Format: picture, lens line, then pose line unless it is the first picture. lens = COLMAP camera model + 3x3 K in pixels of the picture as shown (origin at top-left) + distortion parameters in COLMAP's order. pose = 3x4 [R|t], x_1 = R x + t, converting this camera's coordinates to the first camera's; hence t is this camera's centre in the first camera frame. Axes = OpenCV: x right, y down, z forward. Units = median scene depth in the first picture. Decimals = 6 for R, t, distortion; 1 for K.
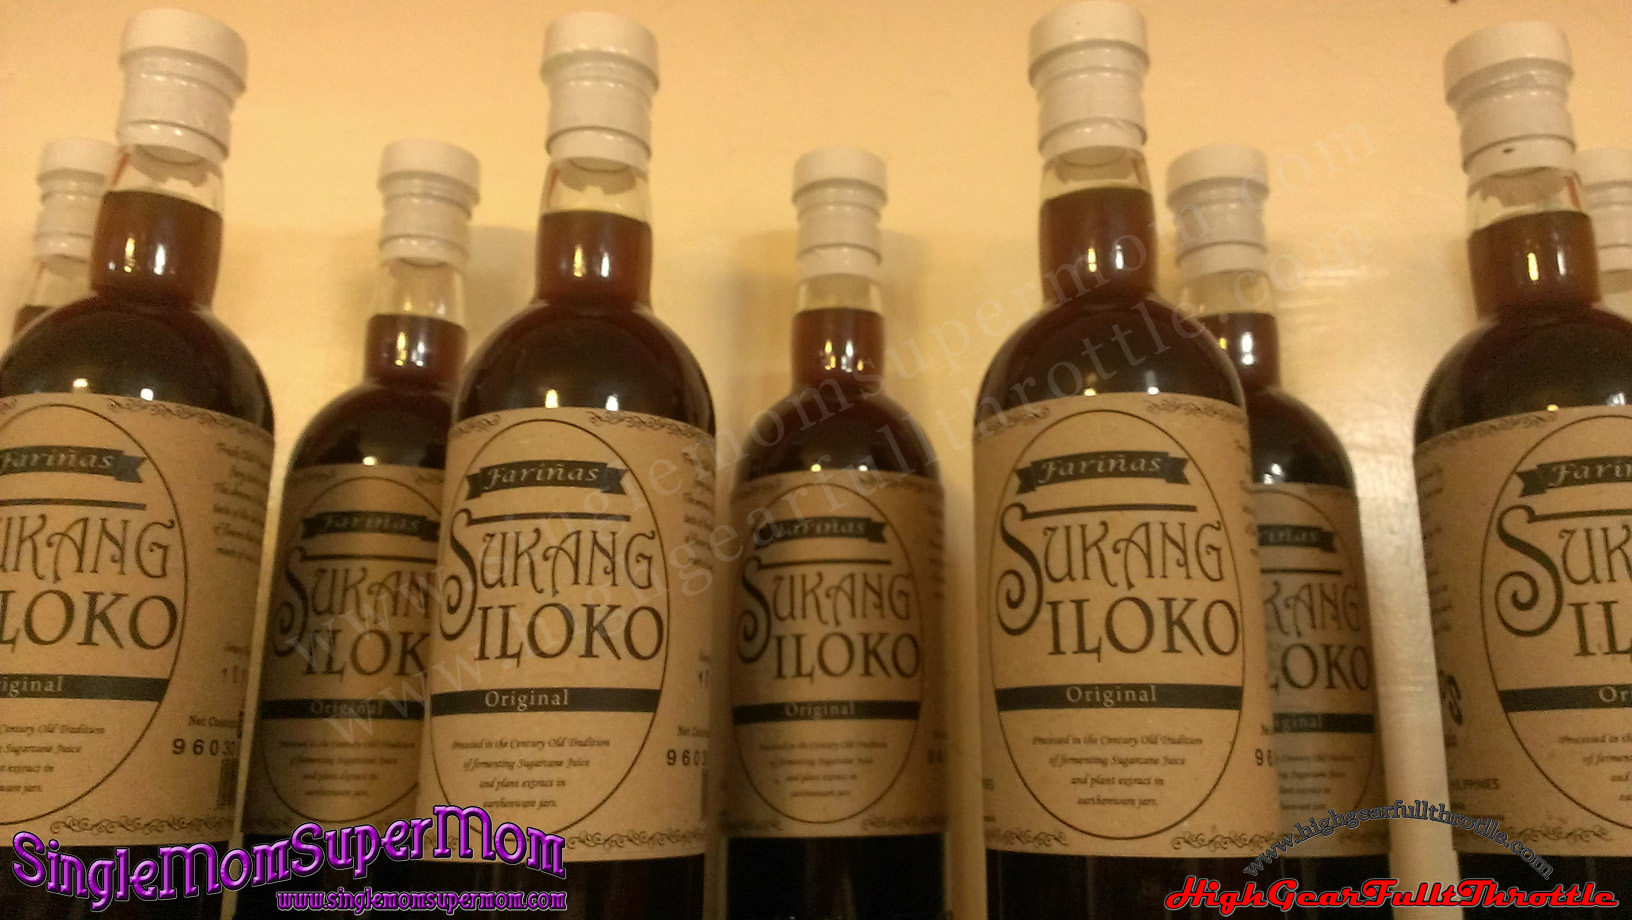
lens RADIAL K [[1318.6, 0, 817.1], [0, 1318.6, 469.5], [0, 0, 1]] dist [0.120874, -0.143665]
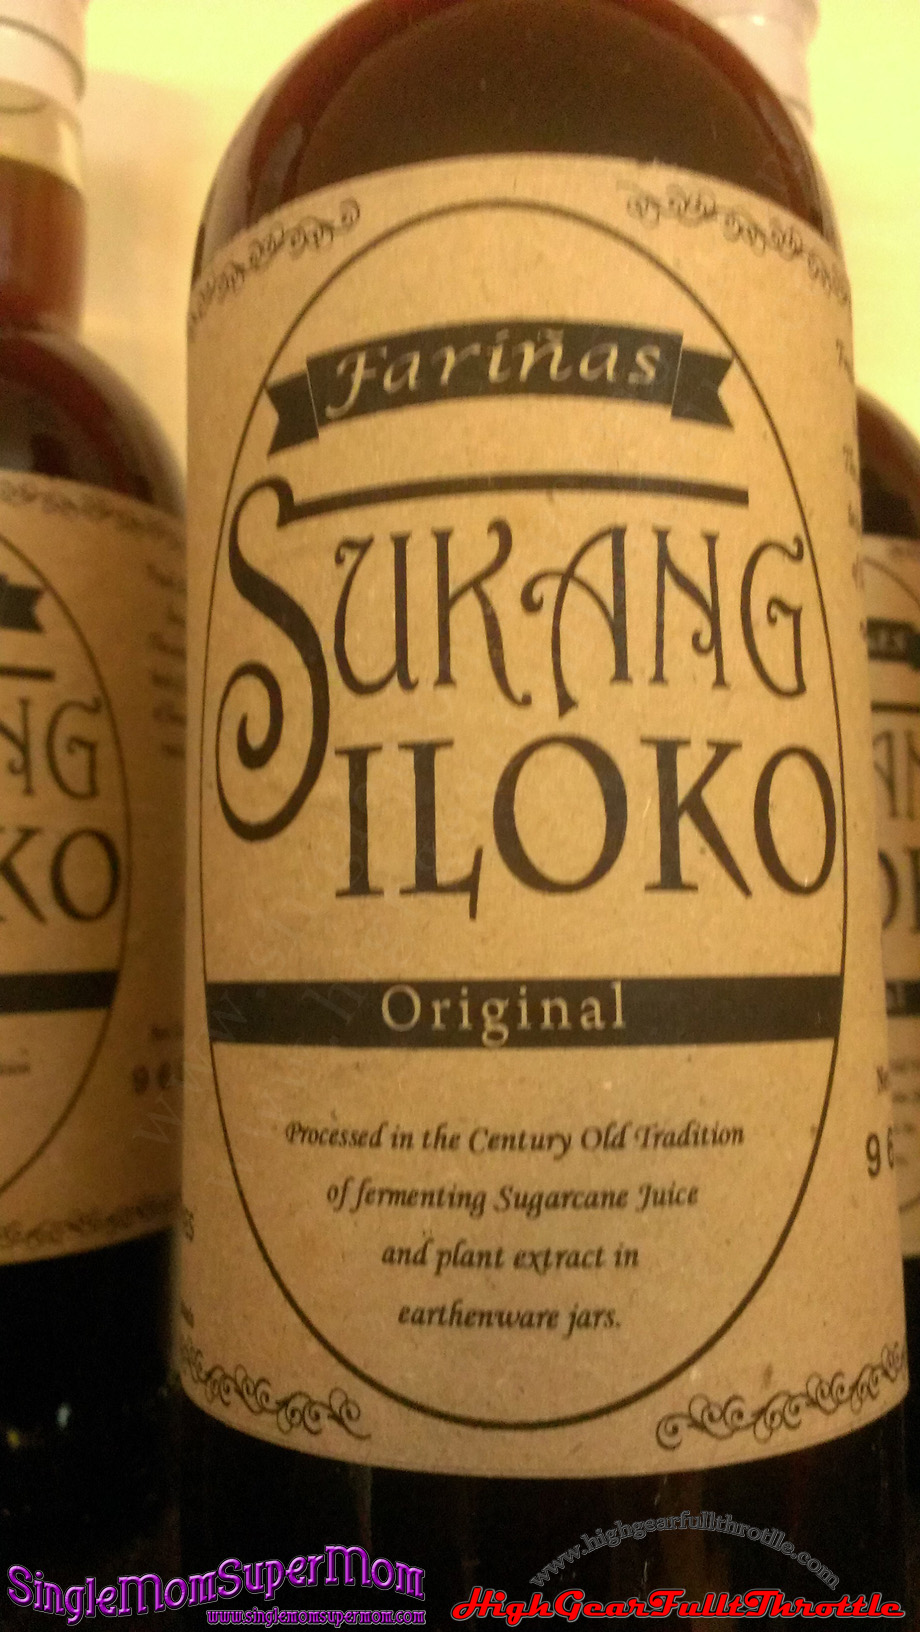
lens RADIAL K [[1318.6, 0, 450.0], [0, 1318.6, 796.3], [0, 0, 1]] dist [0.120874, -0.143665]
pose [[0.986378, 0.006805, 0.164356, 0.146848], [-0.024761, 0.993902, 0.107448, 0.074488], [-0.162622, -0.110053, 0.980532, 0.653448]]
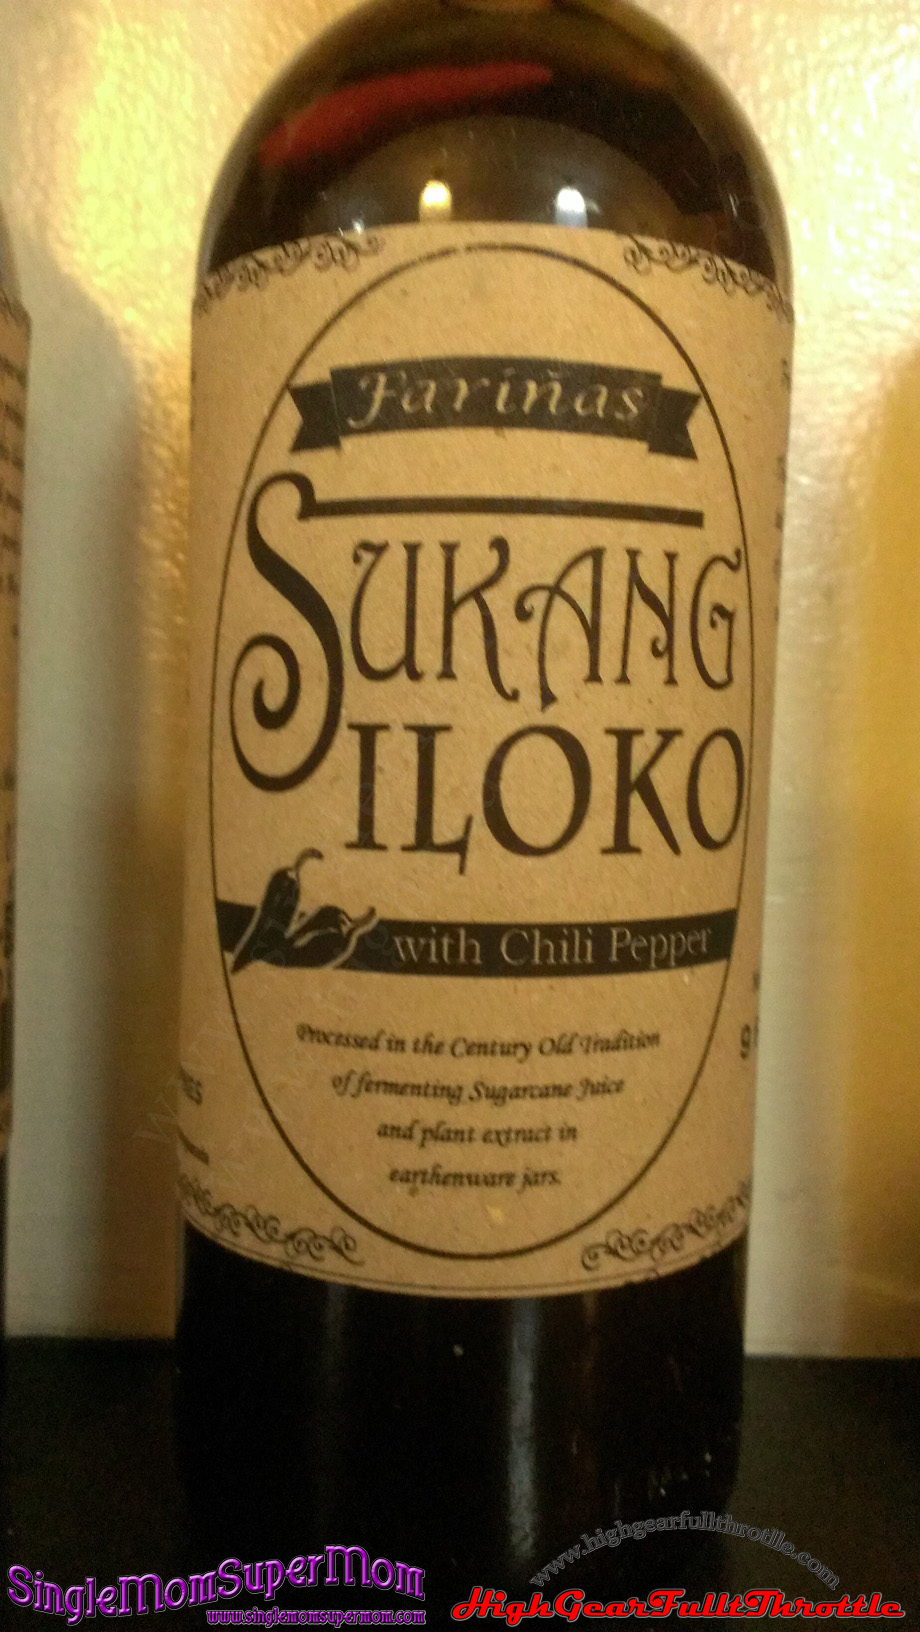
lens RADIAL K [[1318.6, 0, 450.0], [0, 1318.6, 796.3], [0, 0, 1]] dist [0.120874, -0.143665]
pose [[0.959510, 0.005609, 0.281619, 0.087141], [-0.087137, 0.956670, 0.277831, 0.002718], [-0.267858, -0.291121, 0.918423, 0.608239]]
